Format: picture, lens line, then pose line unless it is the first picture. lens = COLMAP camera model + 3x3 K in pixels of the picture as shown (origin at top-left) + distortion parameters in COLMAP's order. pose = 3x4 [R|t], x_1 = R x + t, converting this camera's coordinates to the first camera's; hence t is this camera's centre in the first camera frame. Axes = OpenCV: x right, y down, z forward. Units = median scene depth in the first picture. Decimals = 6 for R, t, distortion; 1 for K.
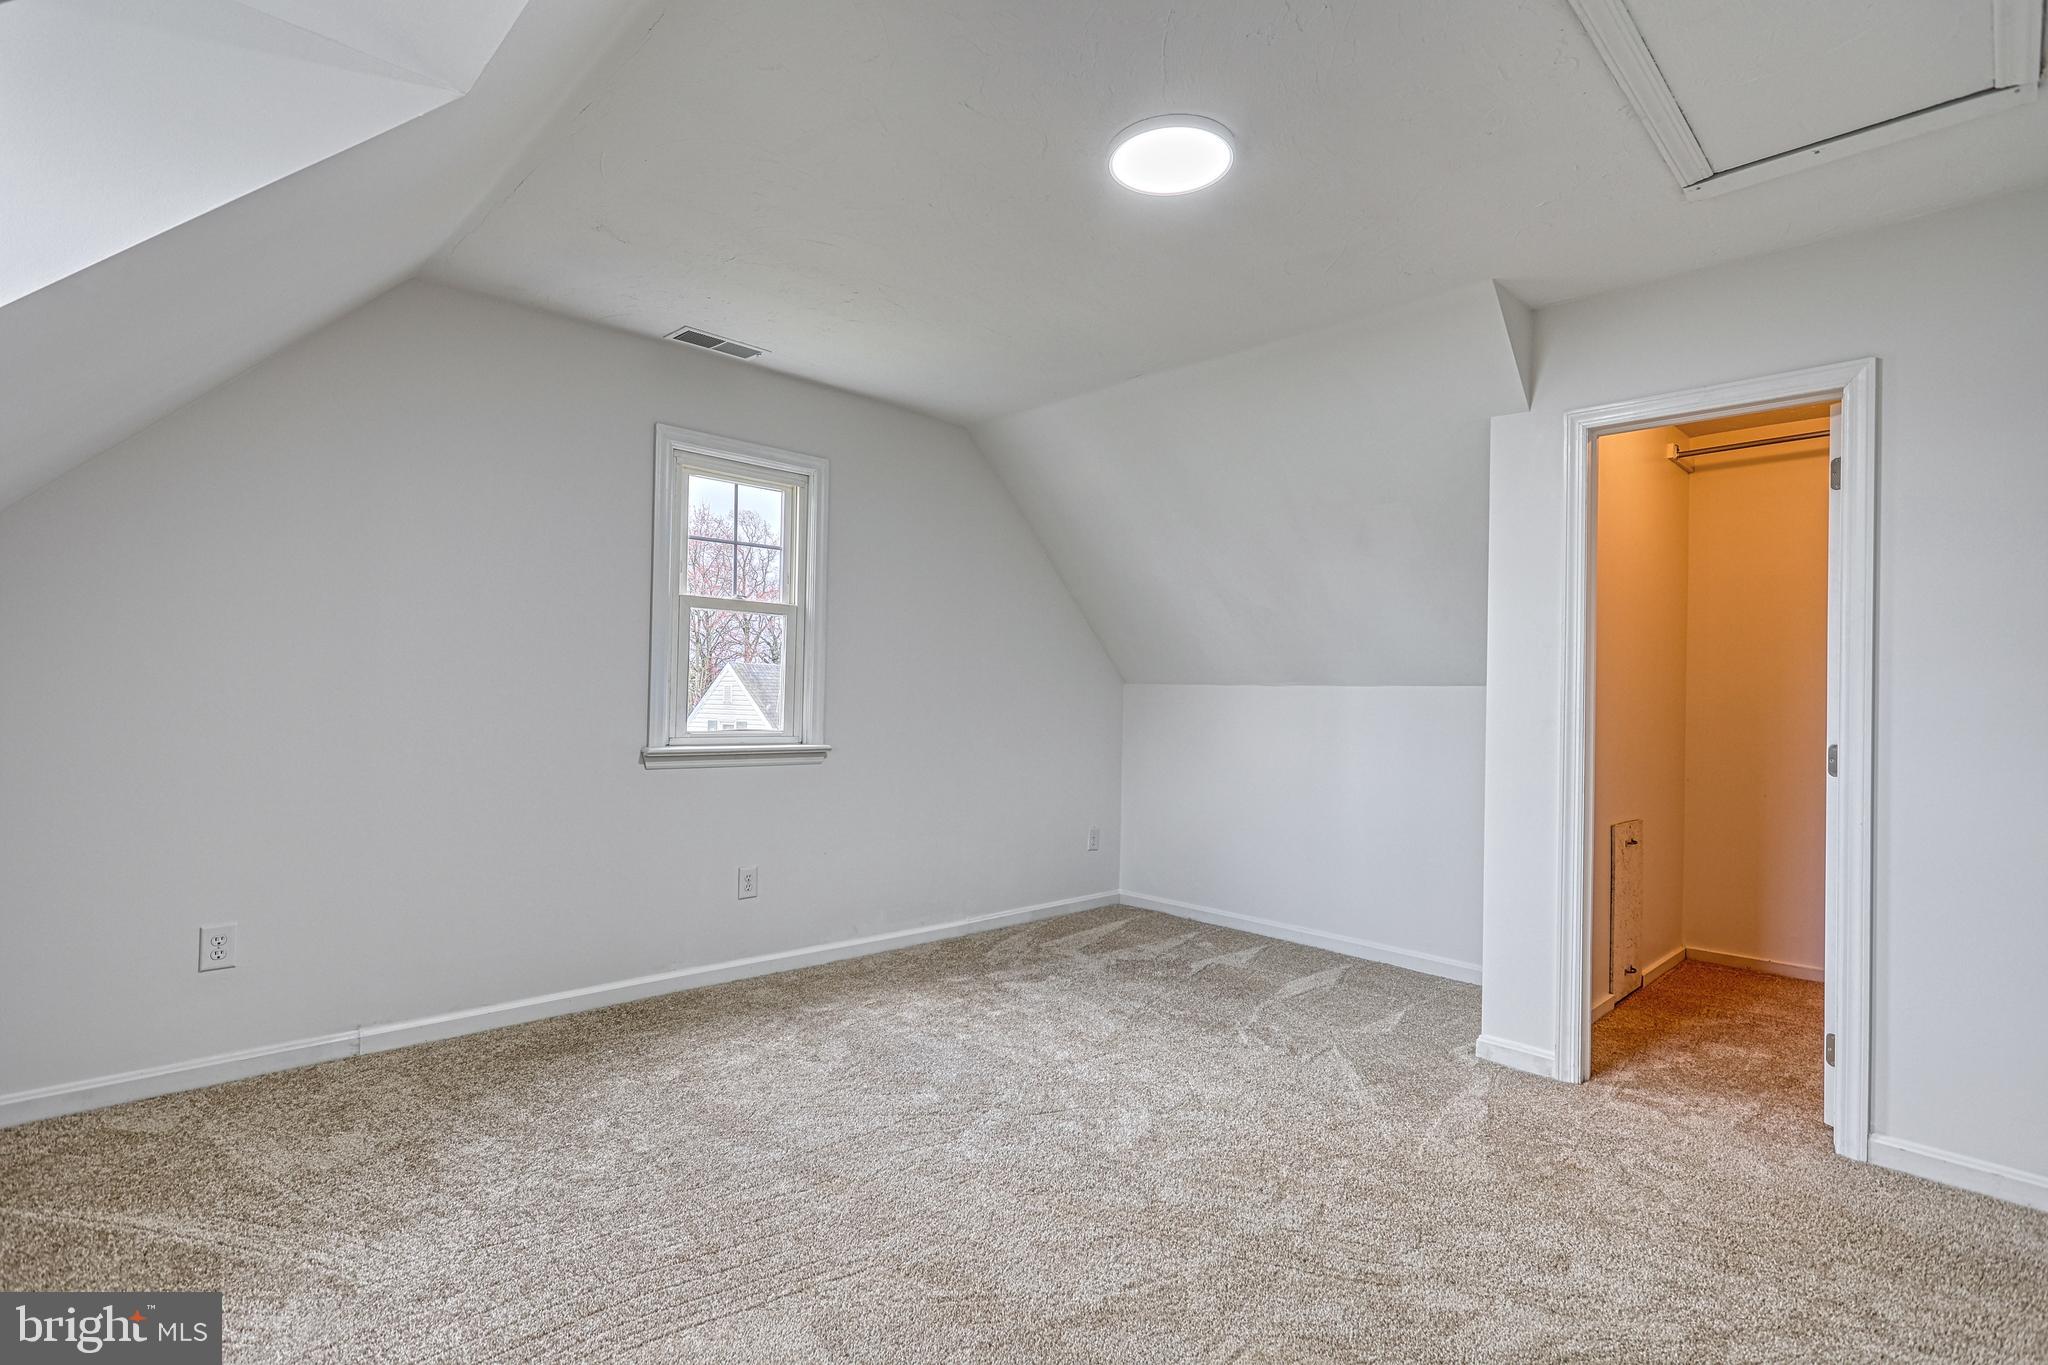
lens RADIAL K [[1026.2, 0, 1002.9], [0, 1026.2, 682.3], [0, 0, 1]] dist [0.034931, -0.000624]
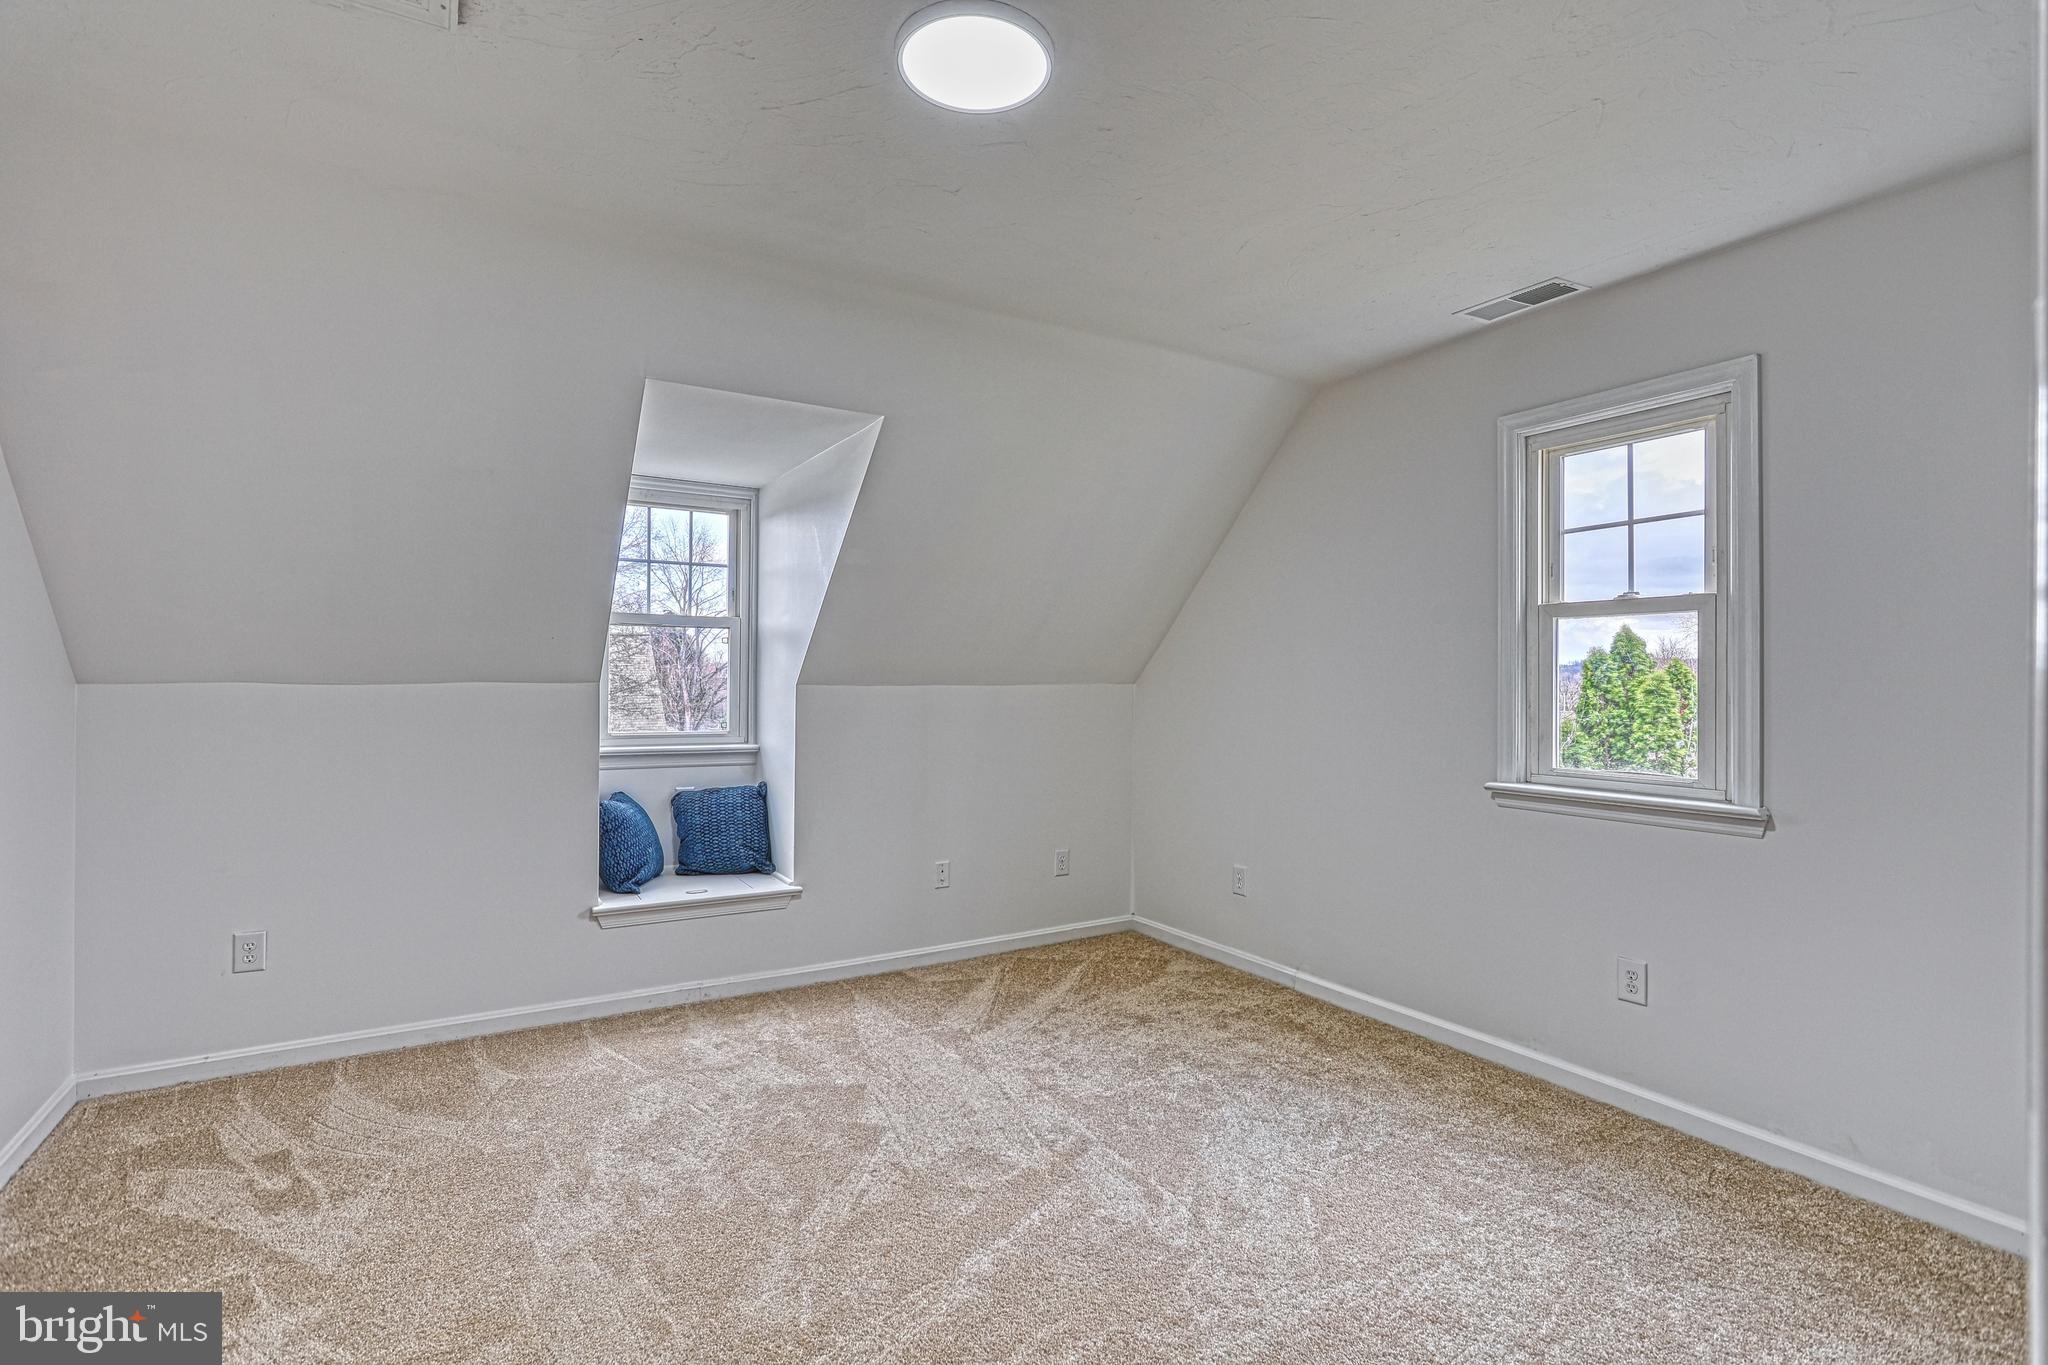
lens RADIAL K [[980.2, 0, 1024.0], [0, 980.2, 682.5], [0, 0, 1]] dist [-0.001187, -0.000117]
pose [[-0.218089, -0.026507, -0.975569, 0.533497], [-0.002336, 0.999642, -0.026639, 0.000828], [0.975926, -0.003530, -0.218073, 0.729495]]
